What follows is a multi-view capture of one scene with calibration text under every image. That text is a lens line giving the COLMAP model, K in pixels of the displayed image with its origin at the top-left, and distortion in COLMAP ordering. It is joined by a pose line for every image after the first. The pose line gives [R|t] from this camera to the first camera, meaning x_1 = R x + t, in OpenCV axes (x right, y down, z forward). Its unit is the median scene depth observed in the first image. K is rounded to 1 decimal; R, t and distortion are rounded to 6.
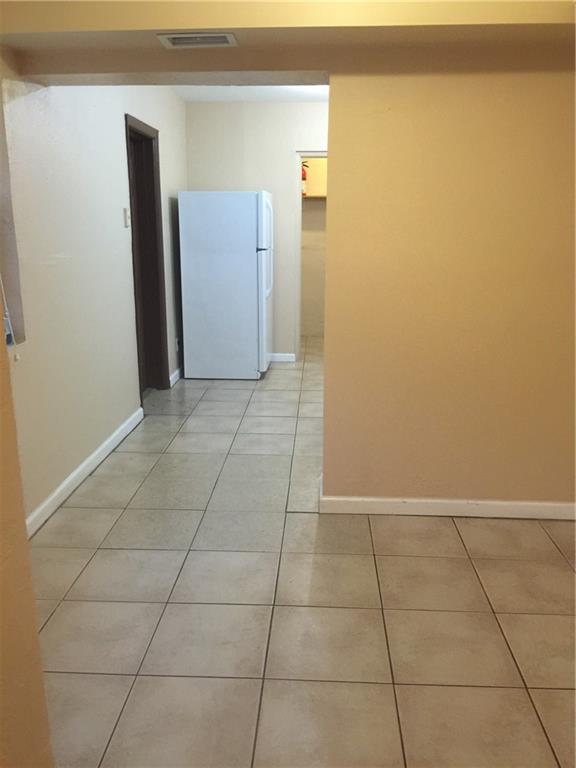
lens RADIAL K [[649.7, 0, 289.8], [0, 649.7, 370.9], [0, 0, 1]] dist [0.076980, -0.131741]
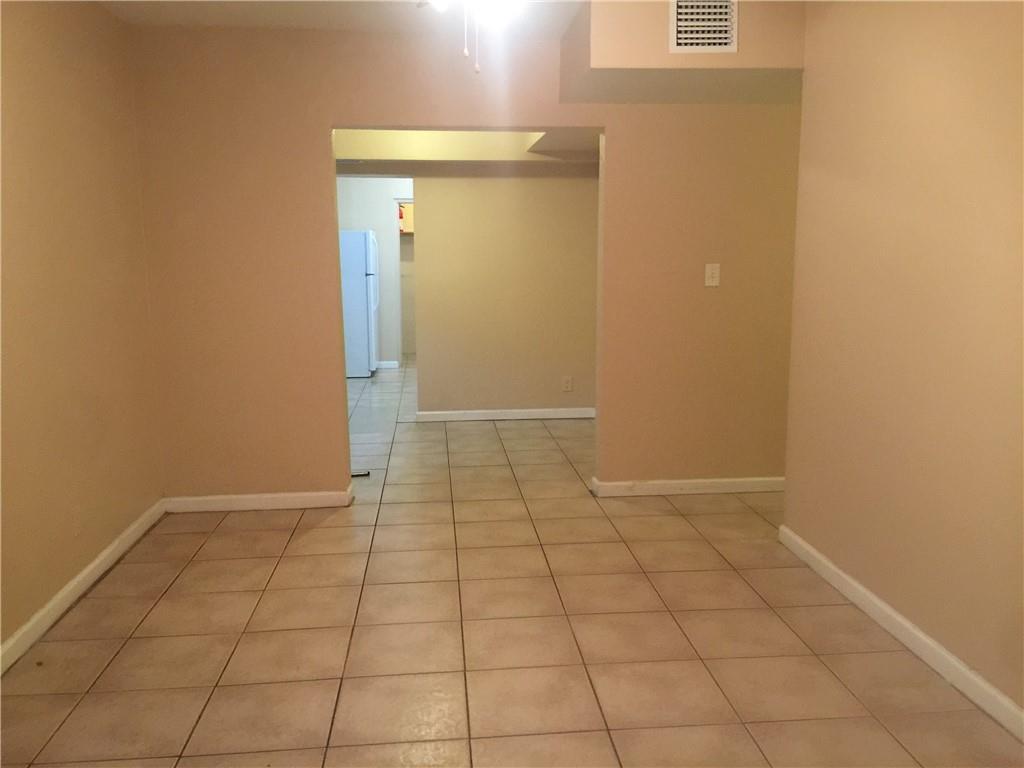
lens RADIAL K [[866.3, 0, 506.2], [0, 866.3, 379.8], [0, 0, 1]] dist [0.076980, -0.131741]
pose [[0.990181, -0.026060, 0.137342, -0.016074], [0.037667, 0.995871, -0.082598, 0.160746], [-0.134622, 0.086960, 0.987074, -0.663692]]
